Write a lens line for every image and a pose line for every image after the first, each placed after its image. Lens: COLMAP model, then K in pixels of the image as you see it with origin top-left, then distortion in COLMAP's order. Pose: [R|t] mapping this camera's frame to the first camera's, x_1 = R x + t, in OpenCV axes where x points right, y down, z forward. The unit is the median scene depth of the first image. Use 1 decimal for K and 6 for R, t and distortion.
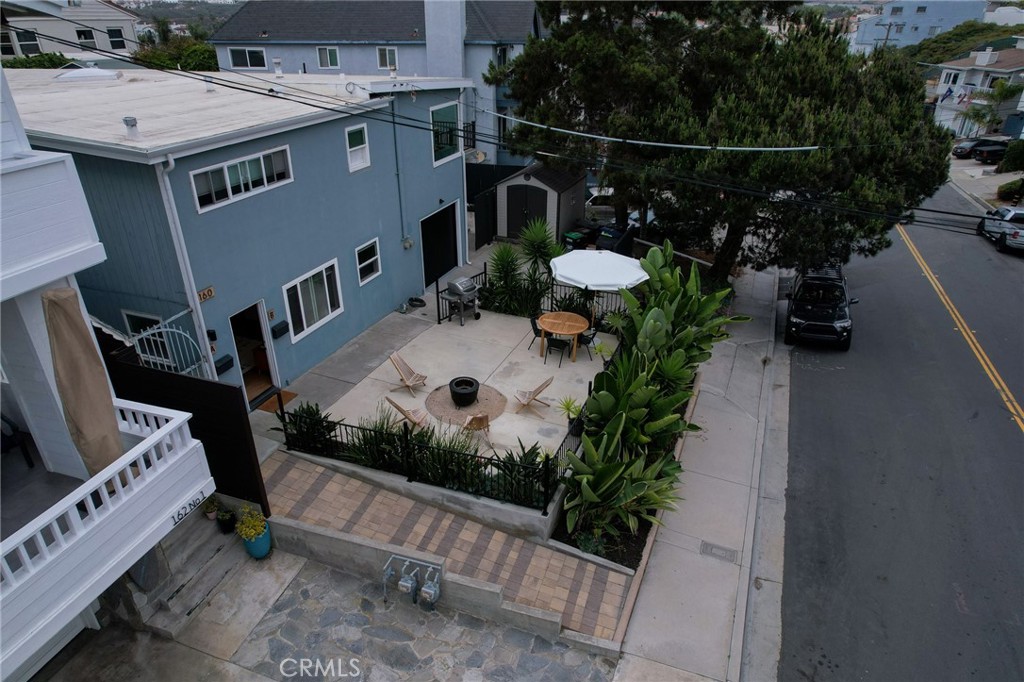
lens RADIAL K [[654.1, 0, 511.5], [0, 654.1, 349.5], [0, 0, 1]] dist [-0.080150, 0.073941]
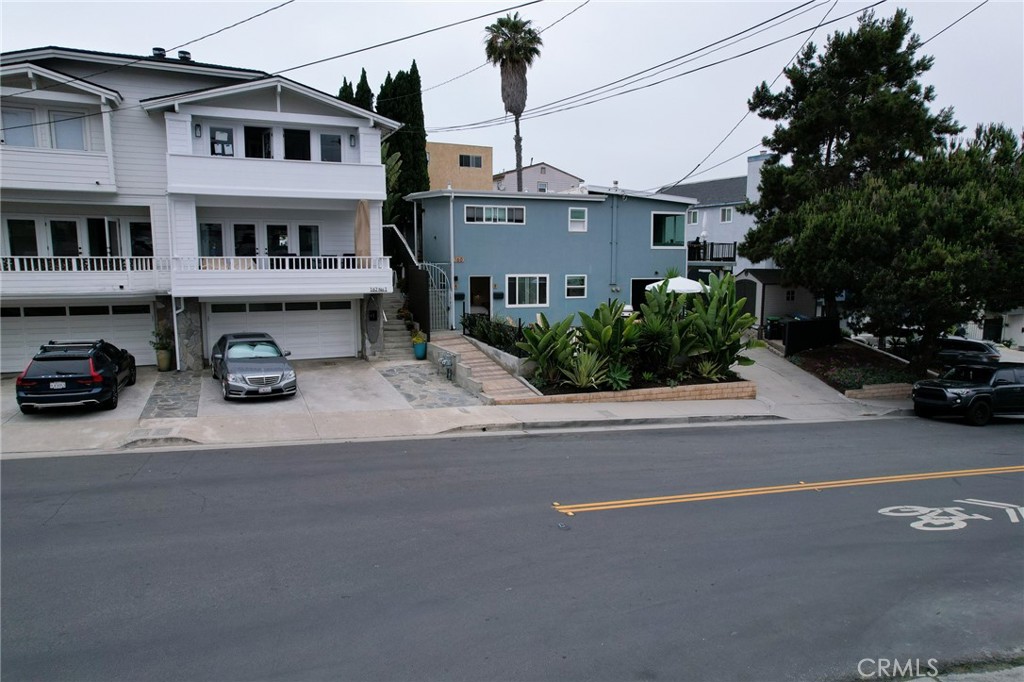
lens RADIAL K [[654.1, 0, 511.5], [0, 654.1, 349.5], [0, 0, 1]] dist [-0.080150, 0.073941]
pose [[0.667332, 0.099649, -0.738064, 1.109425], [-0.348272, 0.917731, -0.190989, 0.470715], [0.658312, 0.384500, 0.647136, -0.168892]]
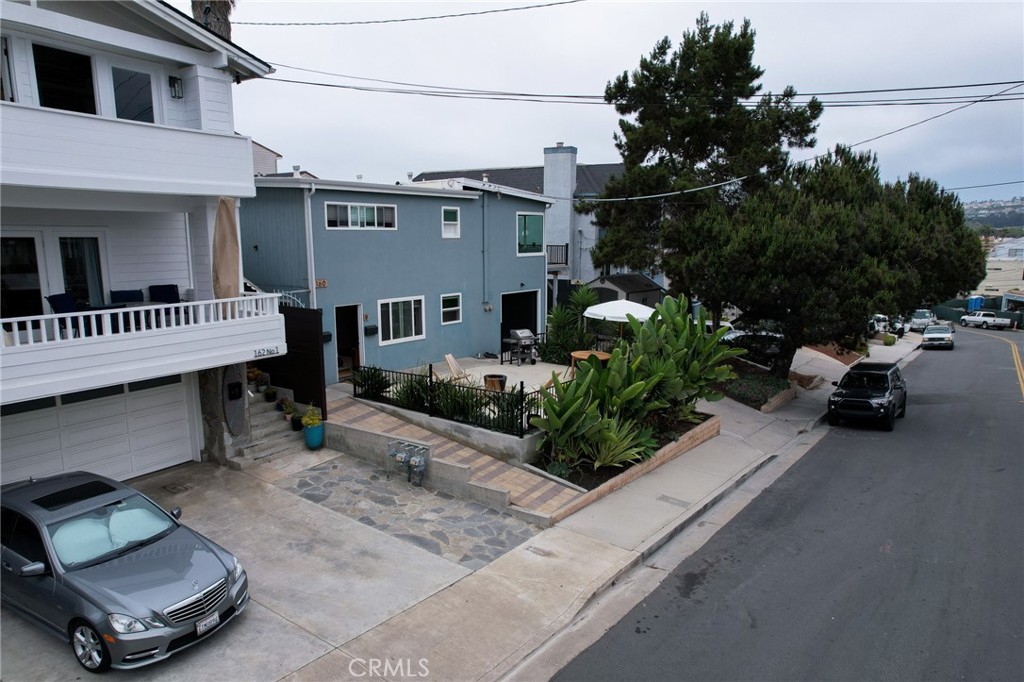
lens RADIAL K [[654.1, 0, 511.5], [0, 654.1, 349.5], [0, 0, 1]] dist [-0.080150, 0.073941]
pose [[0.966276, 0.044814, -0.253578, 0.278620], [-0.120921, 0.948381, -0.293175, 0.372176], [0.227350, 0.313951, 0.921817, -0.187565]]
